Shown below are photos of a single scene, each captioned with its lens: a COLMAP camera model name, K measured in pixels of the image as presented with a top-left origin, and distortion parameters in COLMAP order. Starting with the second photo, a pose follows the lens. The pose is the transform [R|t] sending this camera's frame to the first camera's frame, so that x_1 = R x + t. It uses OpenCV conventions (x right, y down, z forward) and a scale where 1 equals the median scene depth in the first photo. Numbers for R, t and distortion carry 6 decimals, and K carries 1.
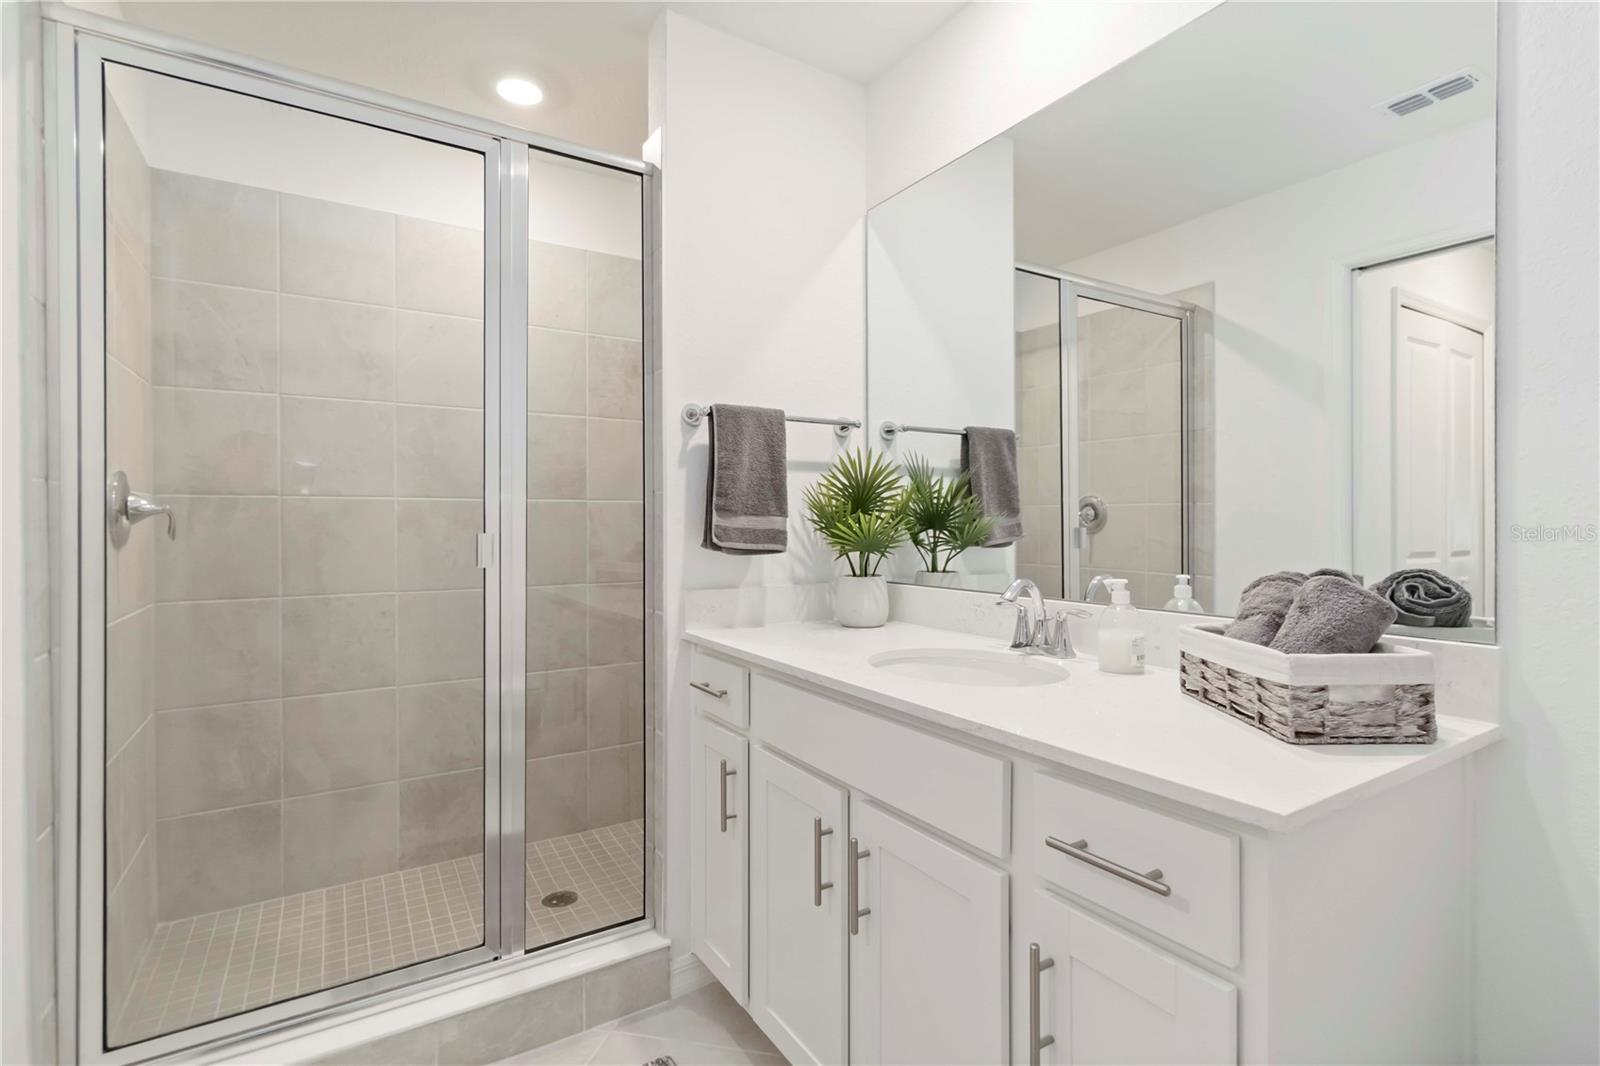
lens RADIAL K [[746.7, 0, 802.3], [0, 746.7, 532.5], [0, 0, 1]] dist [-0.002878, 0.002039]
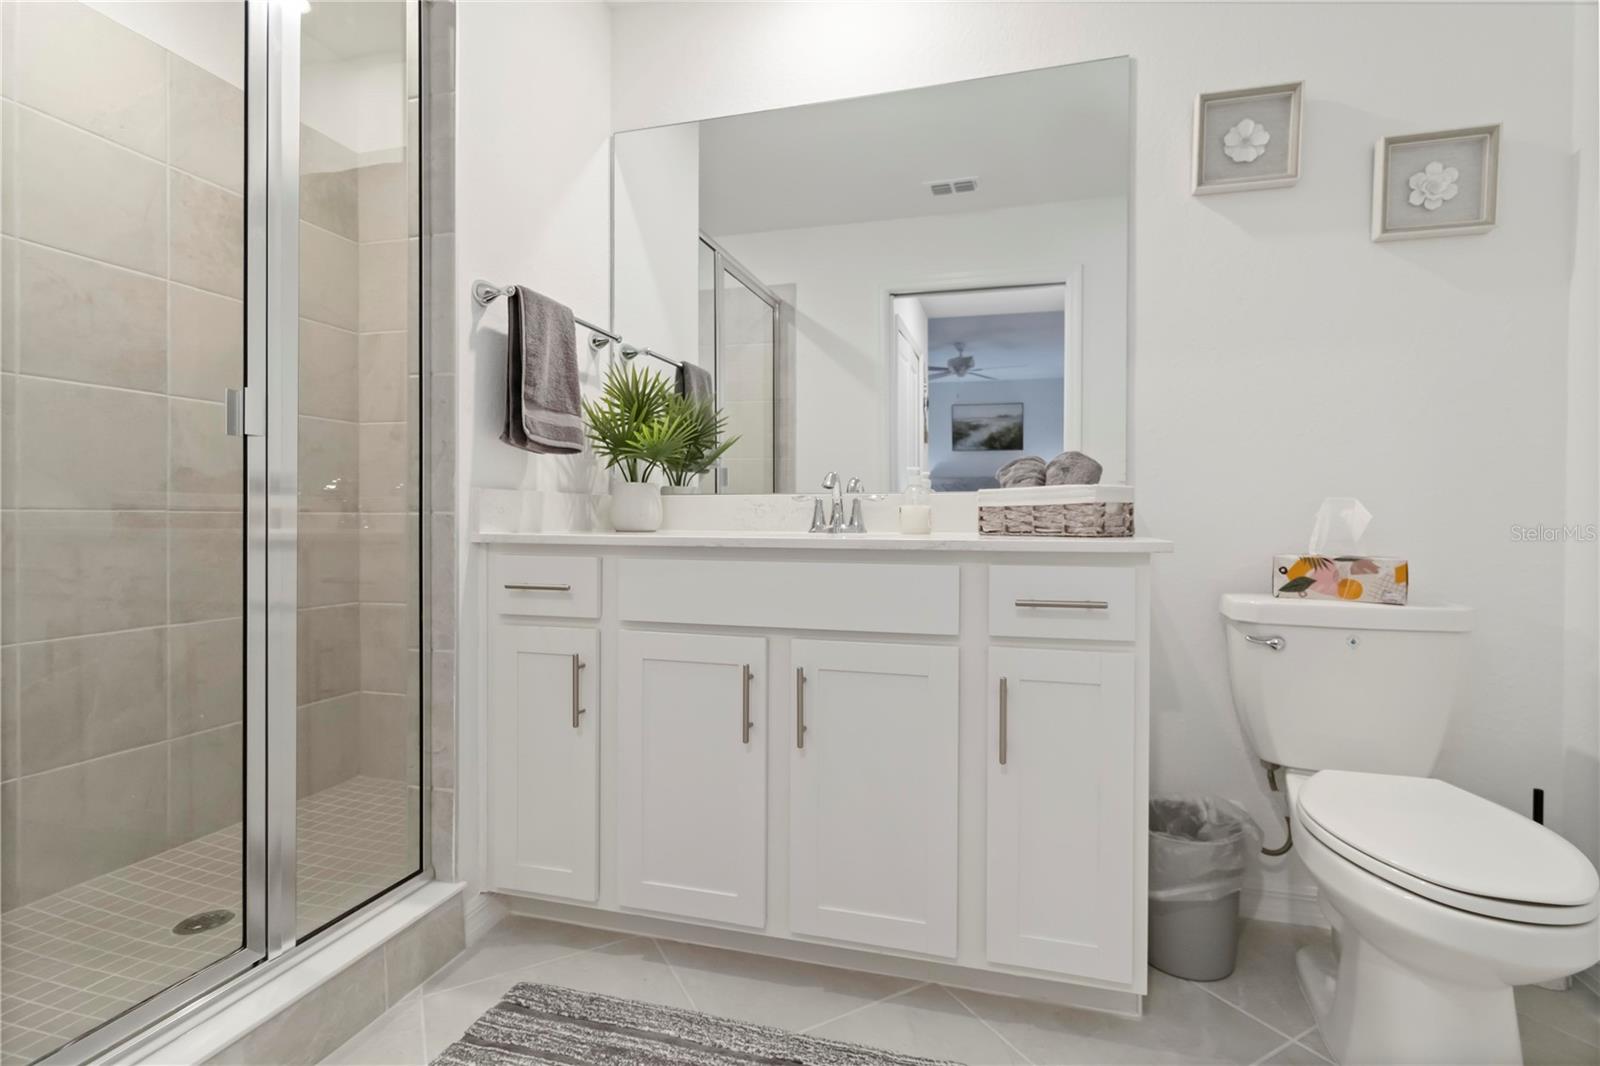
lens RADIAL K [[746.7, 0, 793.6], [0, 746.7, 525.2], [0, 0, 1]] dist [-0.002878, 0.002039]
pose [[0.750588, 0.003355, 0.660761, -0.461772], [-0.003666, 0.999993, -0.000914, 0.121406], [-0.660760, -0.001736, 0.750595, 0.079384]]
